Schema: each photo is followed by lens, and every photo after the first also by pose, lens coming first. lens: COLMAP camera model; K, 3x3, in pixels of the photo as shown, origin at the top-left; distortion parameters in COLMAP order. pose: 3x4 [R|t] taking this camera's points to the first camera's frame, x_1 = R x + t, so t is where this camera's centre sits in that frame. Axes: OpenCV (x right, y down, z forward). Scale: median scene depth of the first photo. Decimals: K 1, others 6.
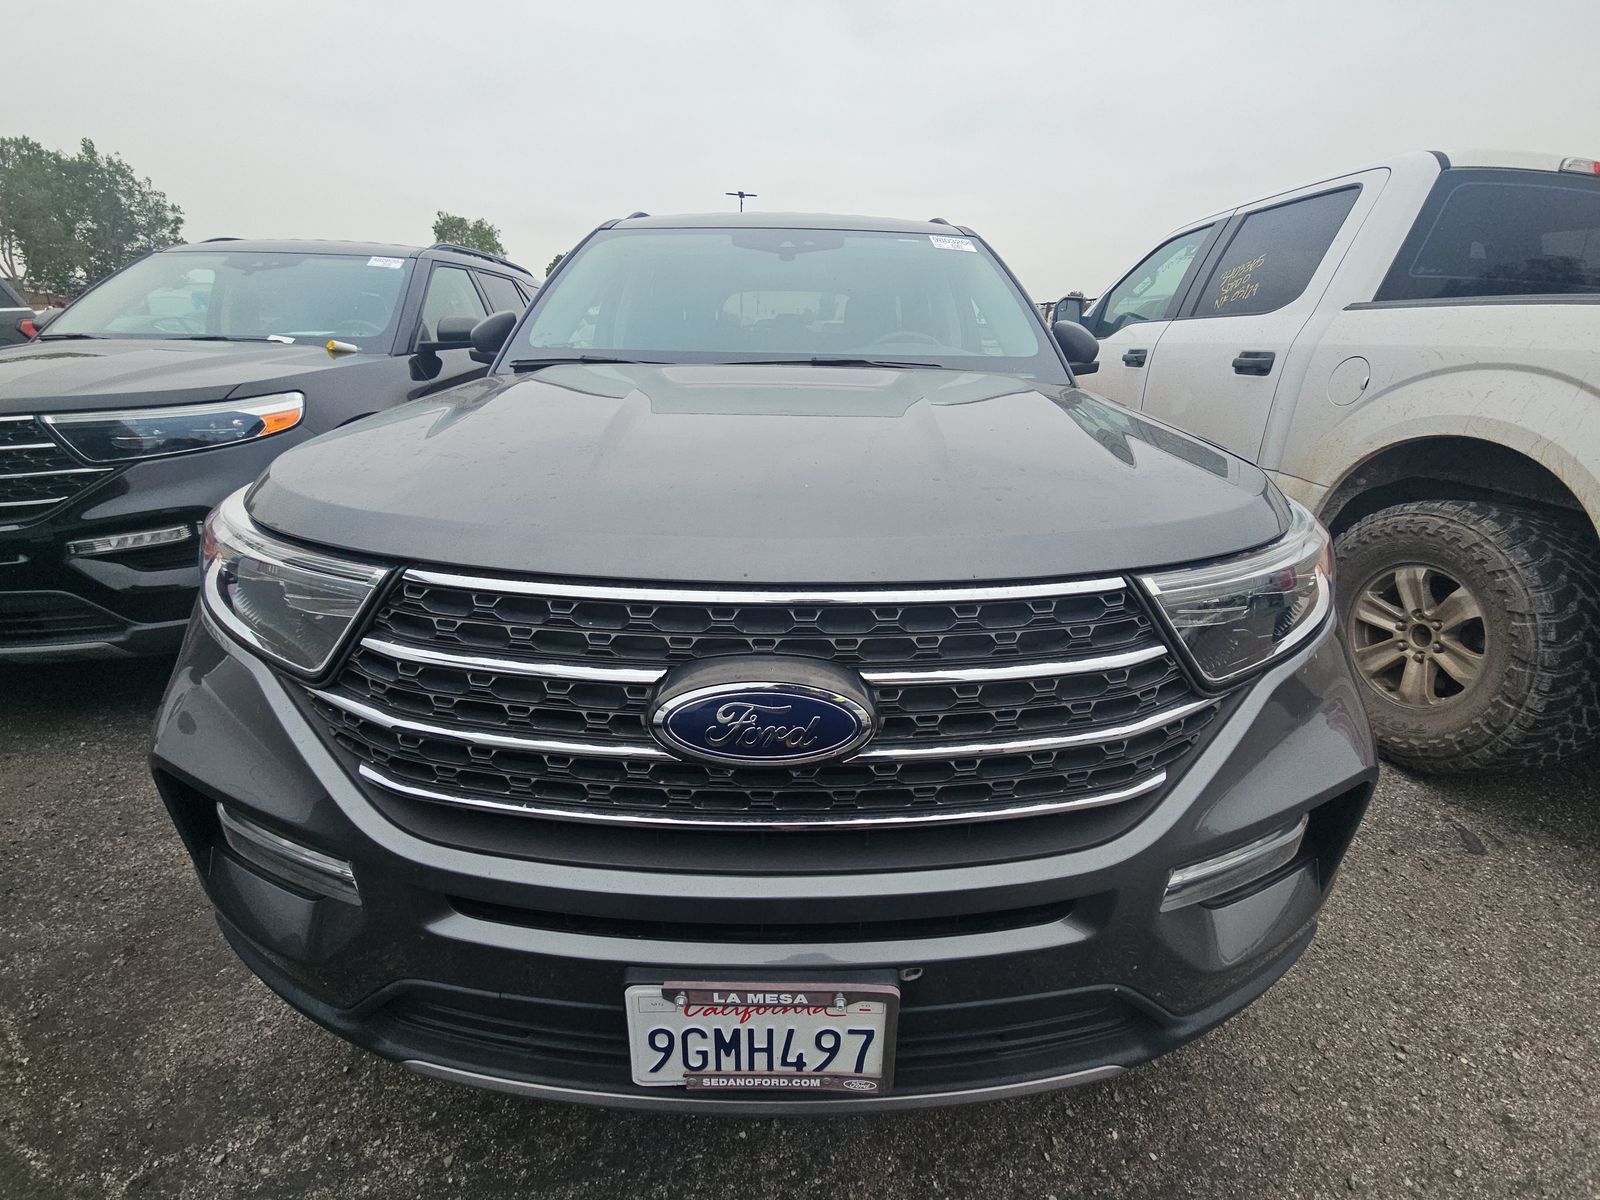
lens RADIAL K [[670.4, 0, 800.7], [0, 670.4, 591.6], [0, 0, 1]] dist [-0.001765, -0.000440]
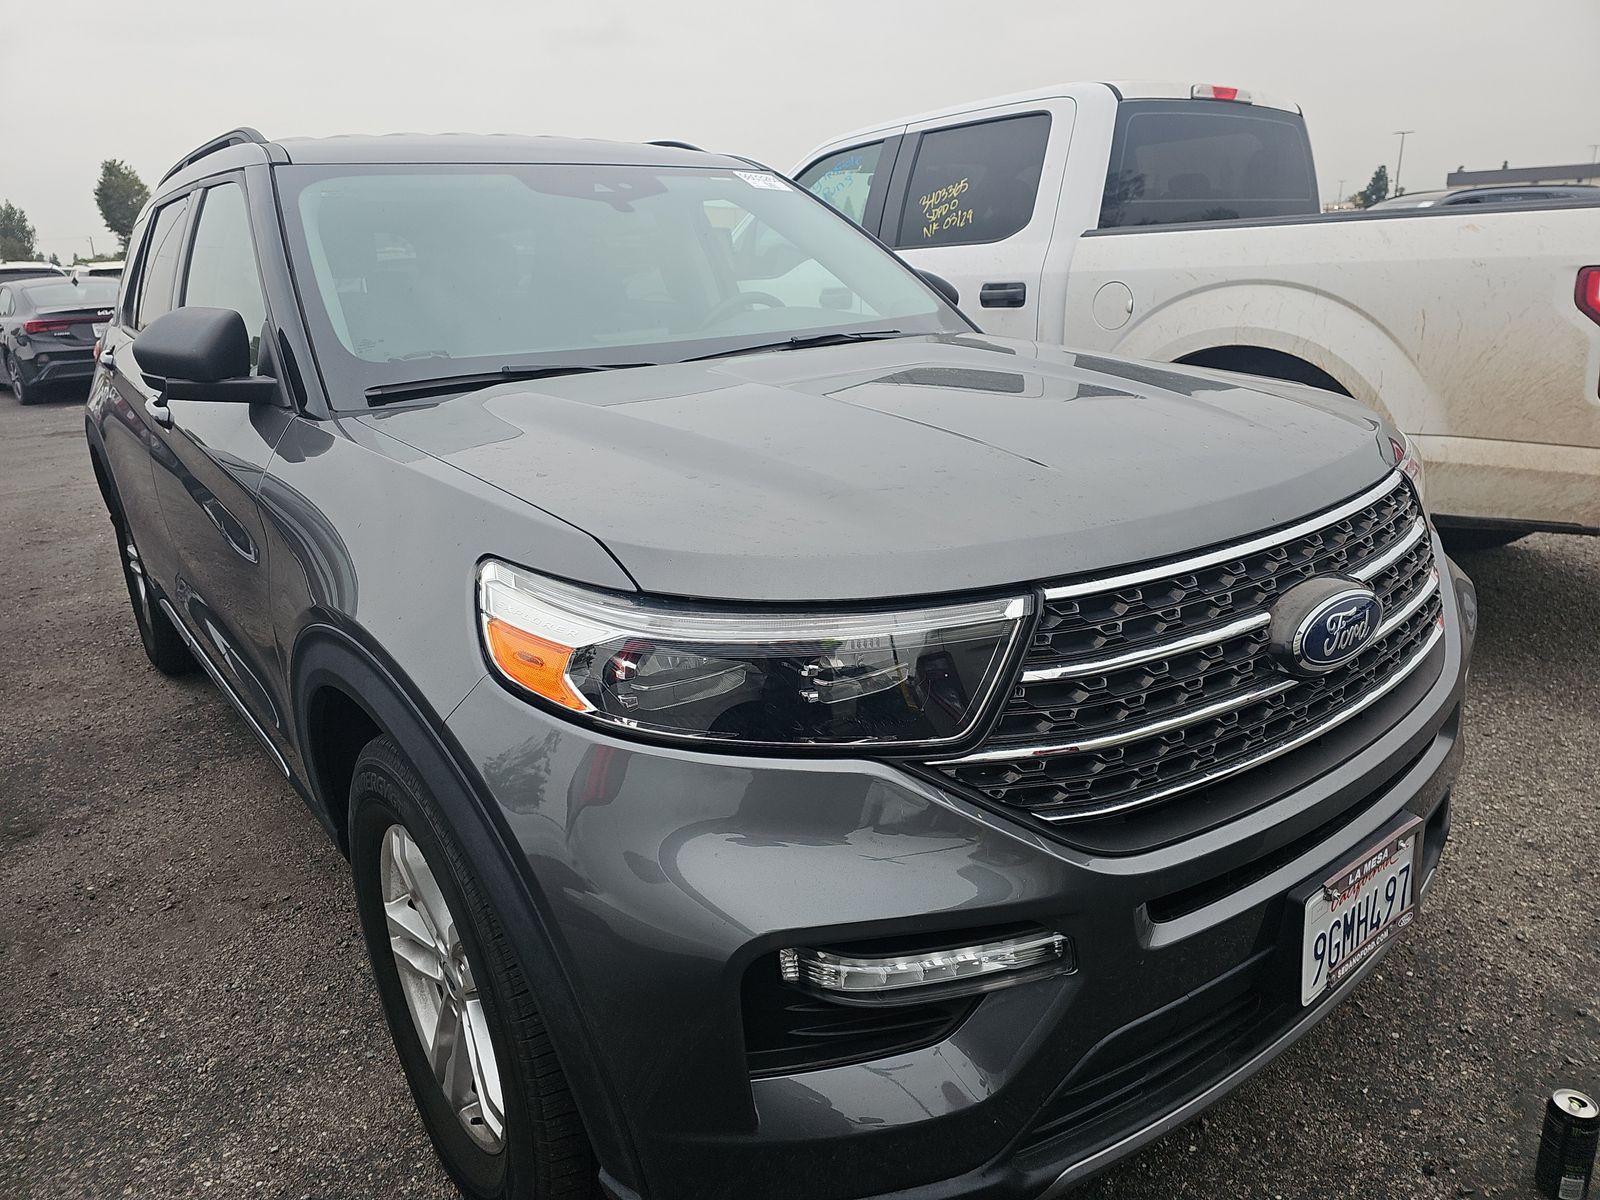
lens RADIAL K [[1085.7, 0, 800.0], [0, 1085.7, 600.0], [0, 0, 1]] dist [0.074590, -0.061024]
pose [[0.779574, -0.237037, 0.579721, -0.638648], [0.275097, 0.961140, 0.023059, -0.054992], [-0.562659, 0.141503, 0.814488, -0.028045]]
